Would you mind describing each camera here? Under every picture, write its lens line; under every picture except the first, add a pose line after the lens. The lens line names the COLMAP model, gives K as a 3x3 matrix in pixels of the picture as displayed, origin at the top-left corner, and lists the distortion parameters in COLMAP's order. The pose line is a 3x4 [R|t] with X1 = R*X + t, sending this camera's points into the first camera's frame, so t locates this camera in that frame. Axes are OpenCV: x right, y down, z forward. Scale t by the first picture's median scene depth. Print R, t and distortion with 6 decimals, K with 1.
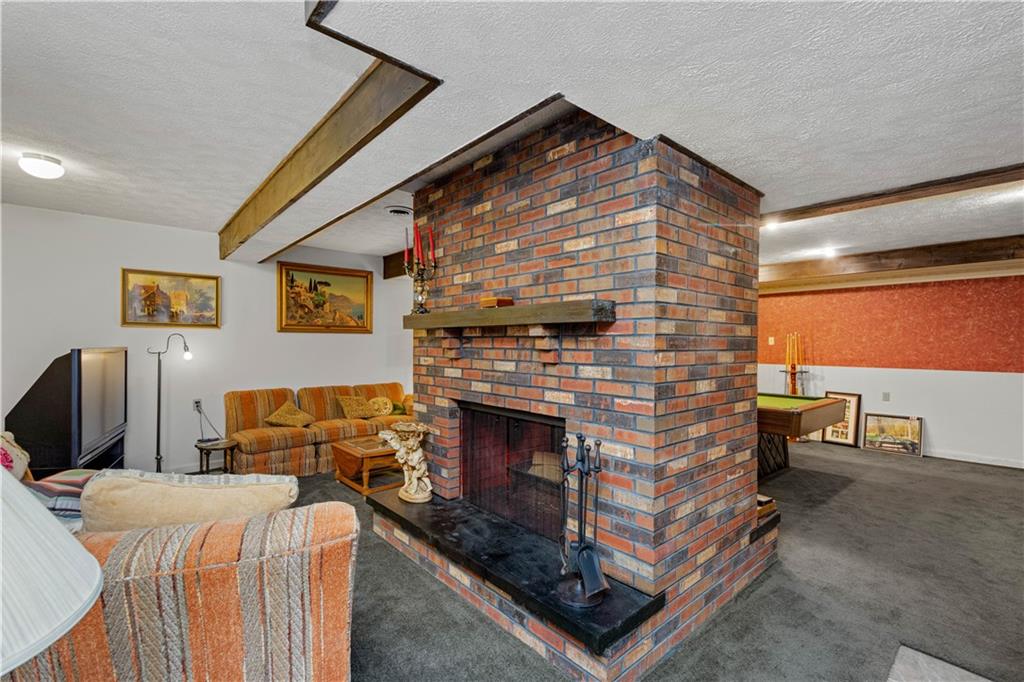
lens RADIAL K [[457.9, 0, 514.5], [0, 457.9, 342.9], [0, 0, 1]] dist [-0.000199, -0.000903]
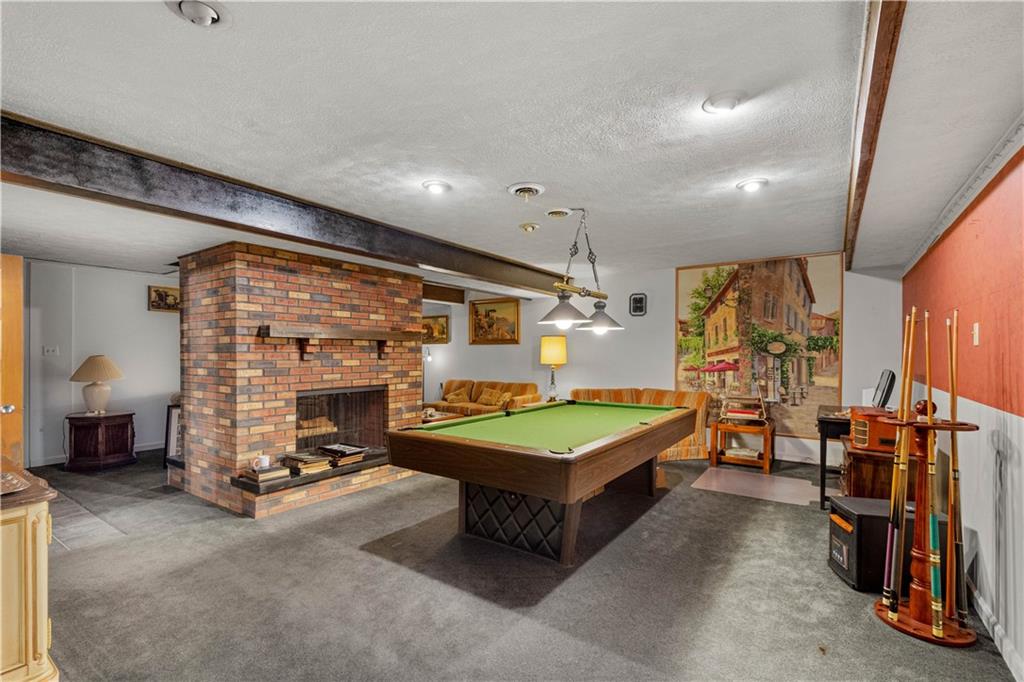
lens RADIAL K [[457.9, 0, 513.3], [0, 457.9, 350.5], [0, 0, 1]] dist [-0.000199, -0.000903]
pose [[0.230936, -0.010899, -0.972908, 1.214914], [0.001796, 0.999940, -0.010775, 0.015366], [0.972967, 0.000741, 0.230942, 0.872990]]
